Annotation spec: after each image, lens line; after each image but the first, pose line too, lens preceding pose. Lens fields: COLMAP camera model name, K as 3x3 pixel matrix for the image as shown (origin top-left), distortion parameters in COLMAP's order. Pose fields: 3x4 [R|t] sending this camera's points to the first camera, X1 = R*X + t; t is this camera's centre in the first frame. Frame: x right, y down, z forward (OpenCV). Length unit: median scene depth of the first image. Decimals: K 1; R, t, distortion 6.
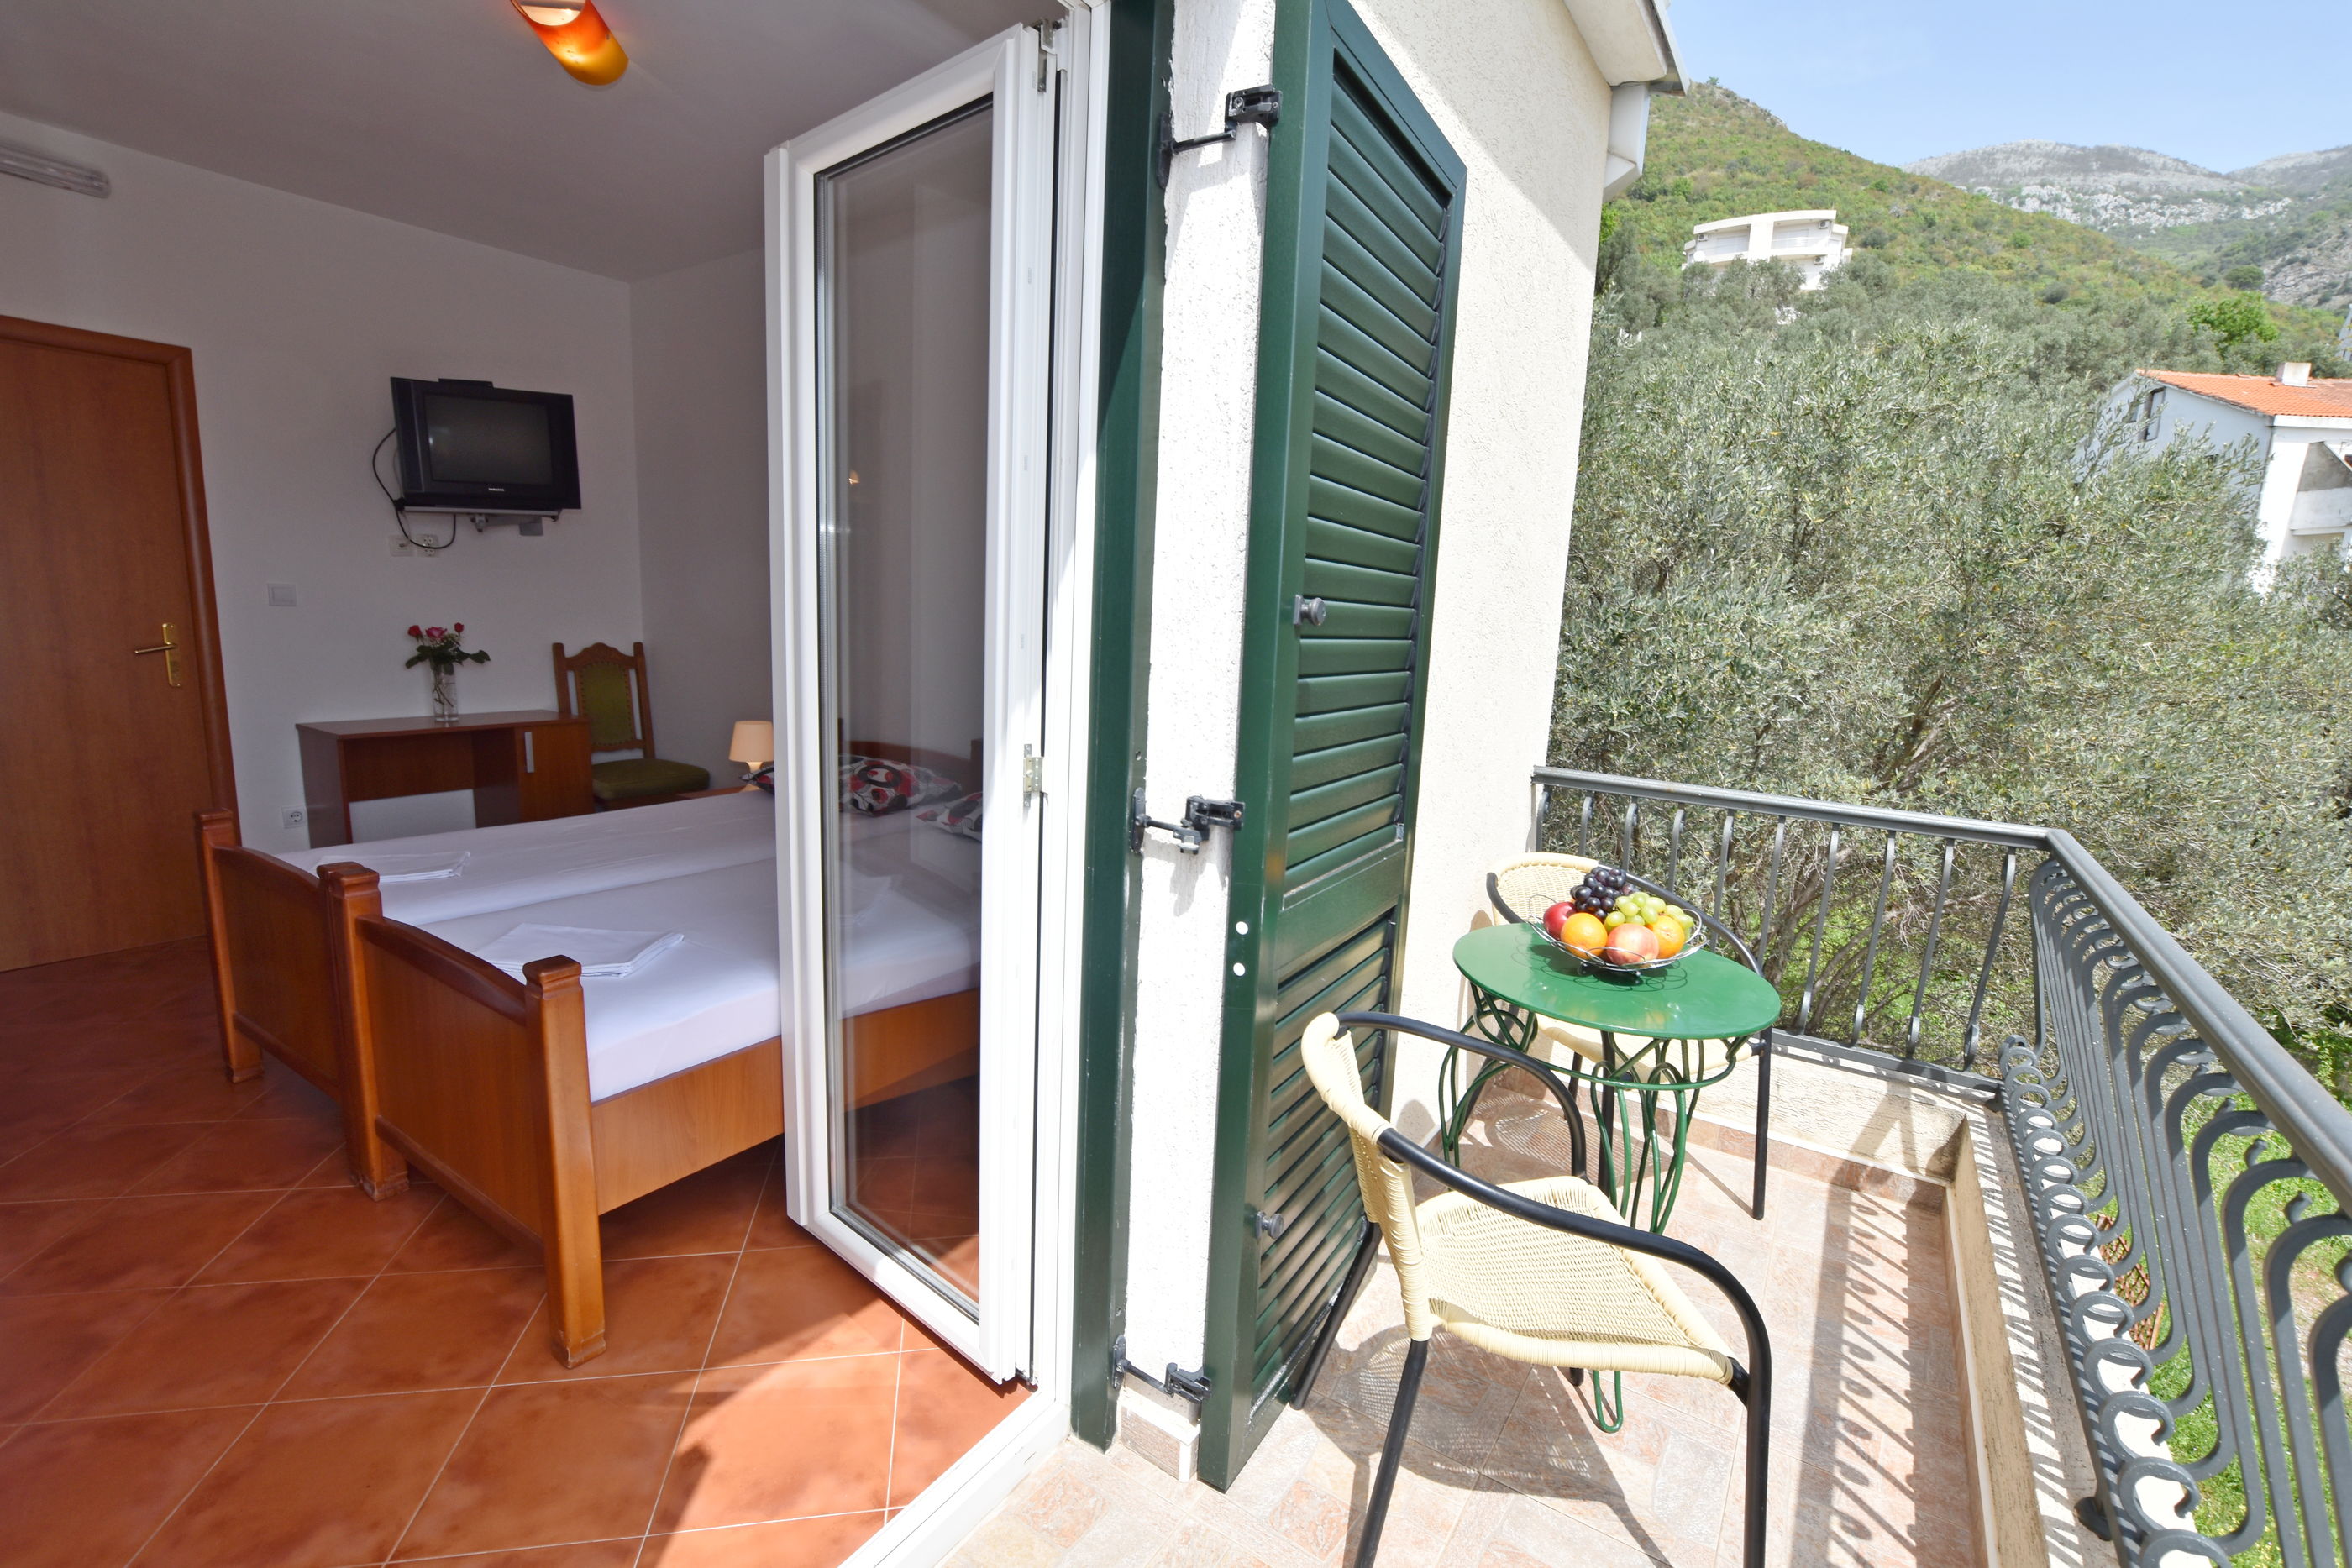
lens RADIAL K [[1035.5, 0, 1181.2], [0, 1035.5, 786.2], [0, 0, 1]] dist [-0.033981, 0.004219]
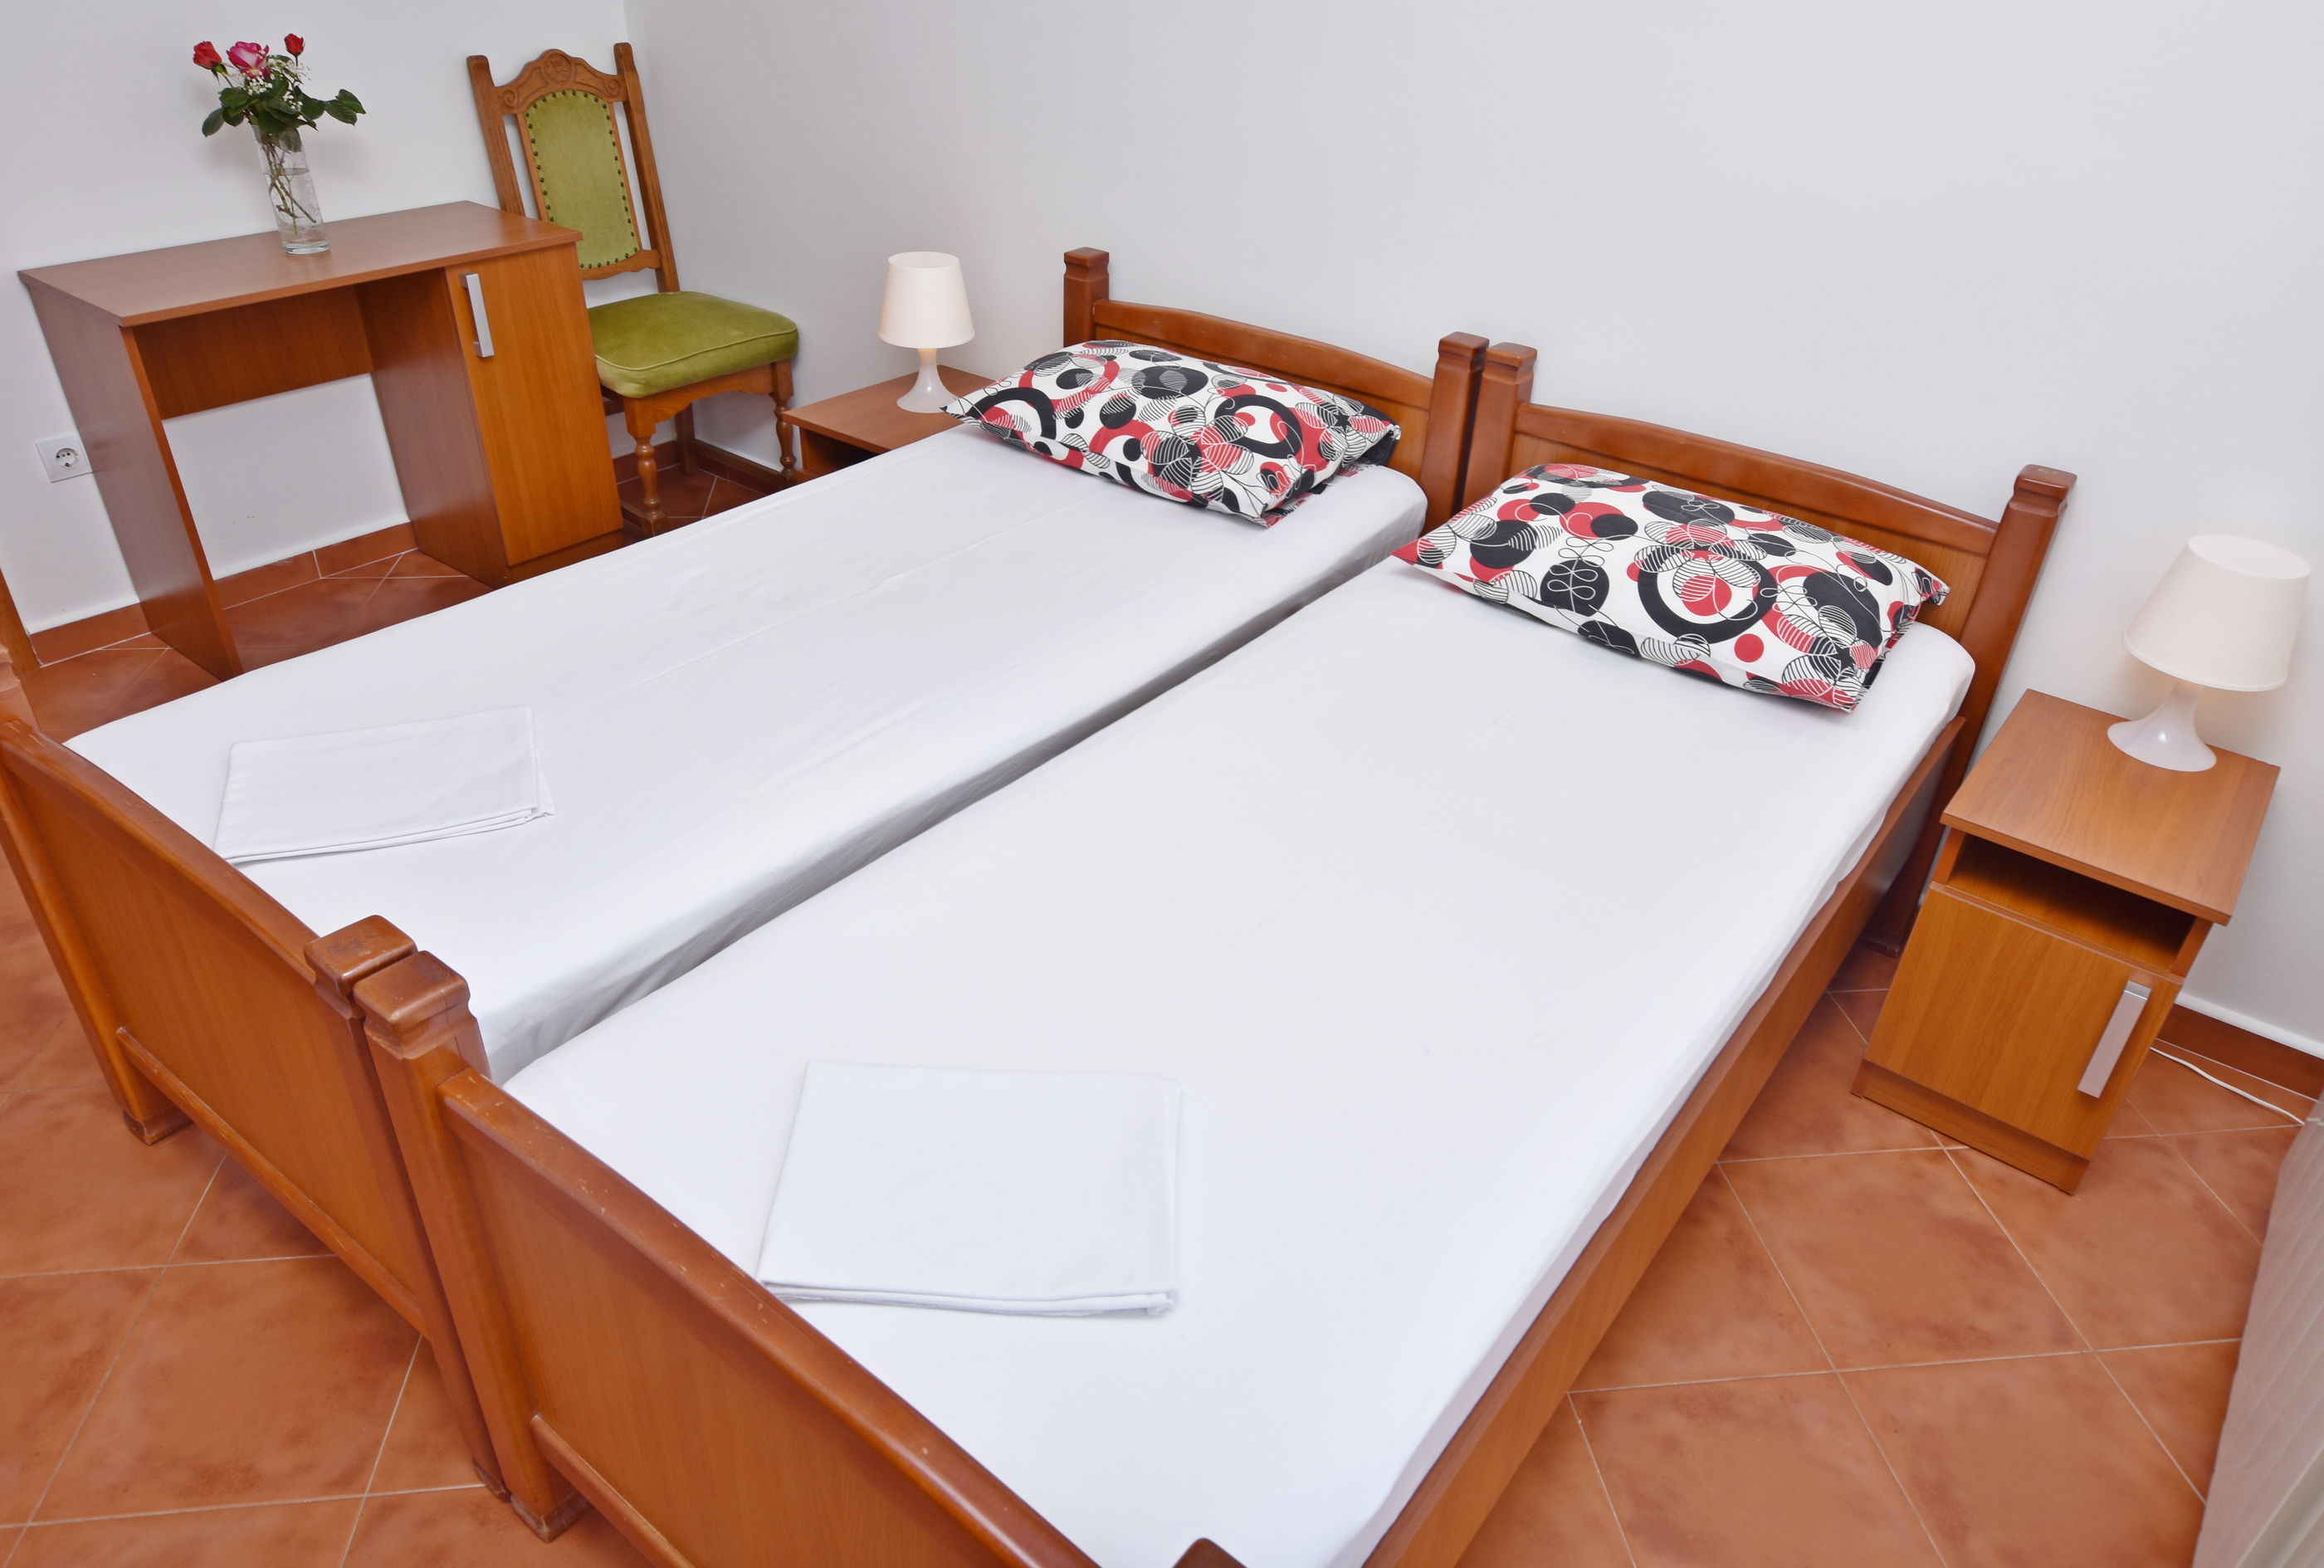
lens RADIAL K [[1523.8, 0, 1173.3], [0, 1523.8, 772.6], [0, 0, 1]] dist [-0.012975, 0.007923]
pose [[0.997215, 0.035208, -0.065752, -0.250225], [-0.007890, 0.926425, 0.376397, -0.112195], [0.074166, -0.374830, 0.924122, 0.261446]]
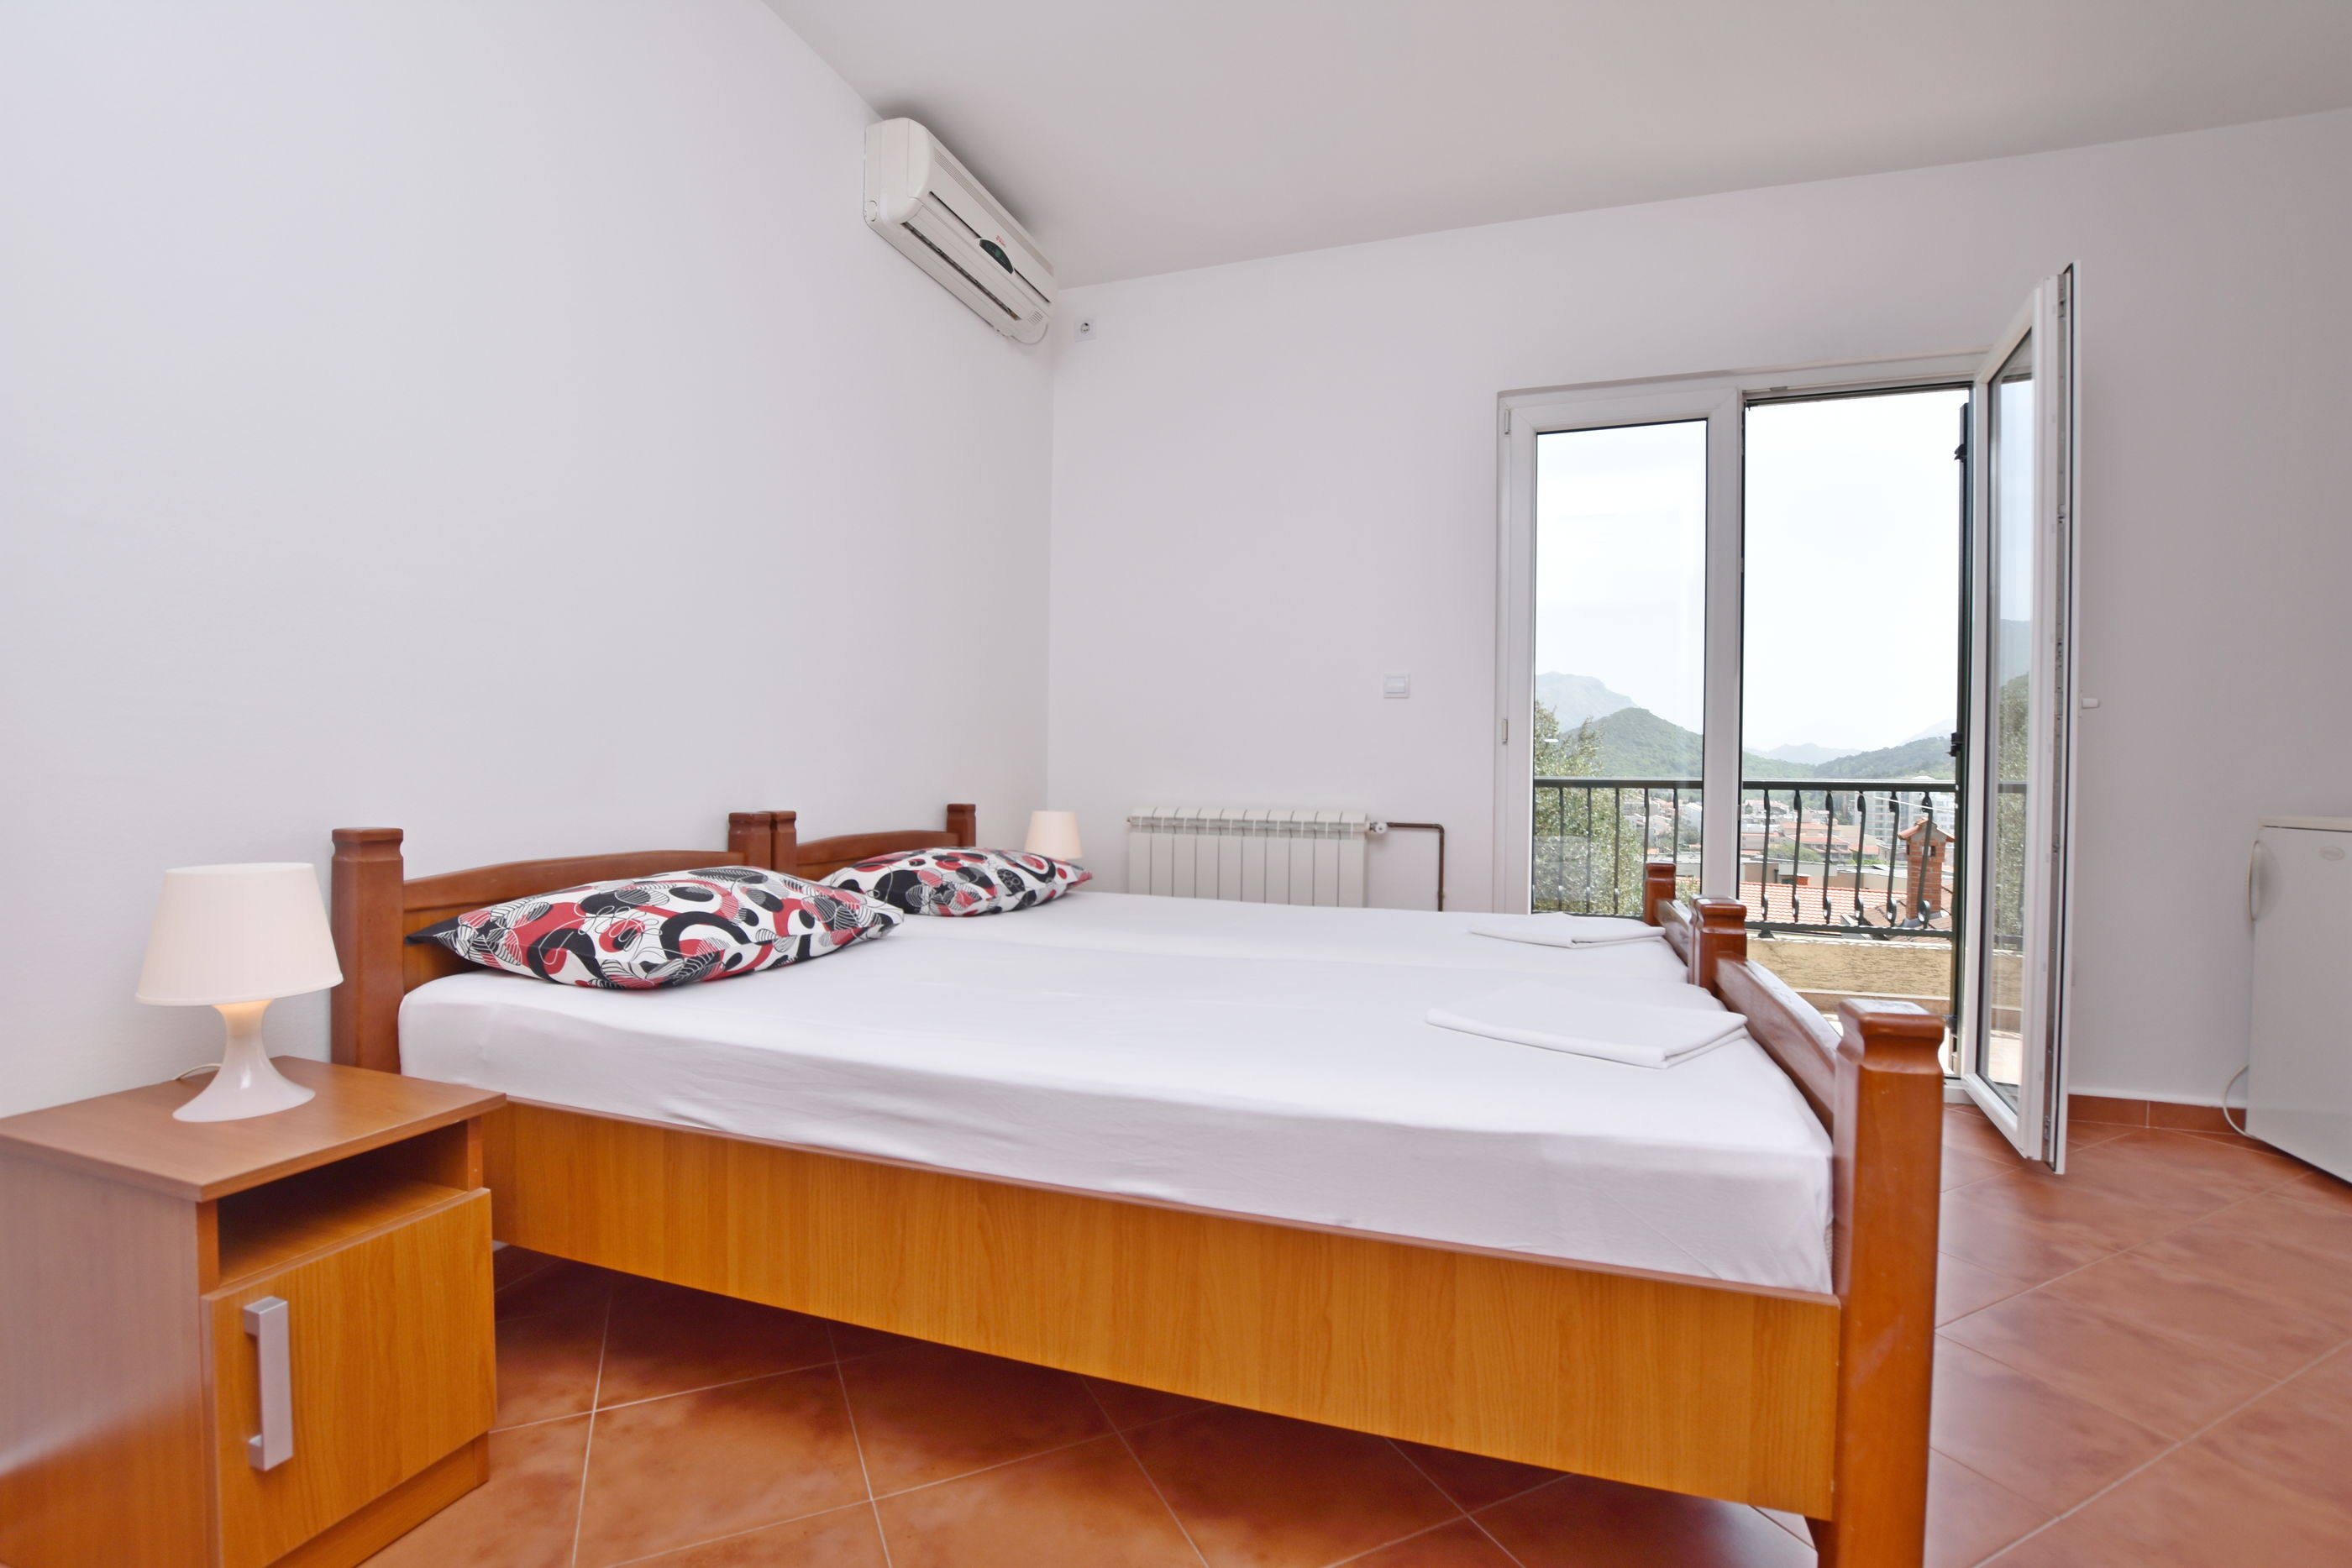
lens RADIAL K [[1035.5, 0, 1179.1], [0, 1035.5, 781.0], [0, 0, 1]] dist [-0.033981, 0.004219]
pose [[-0.244183, -0.052190, 0.968324, -0.788487], [0.140990, 0.986030, 0.088697, -0.076181], [-0.959425, 0.158182, -0.233413, 0.829357]]
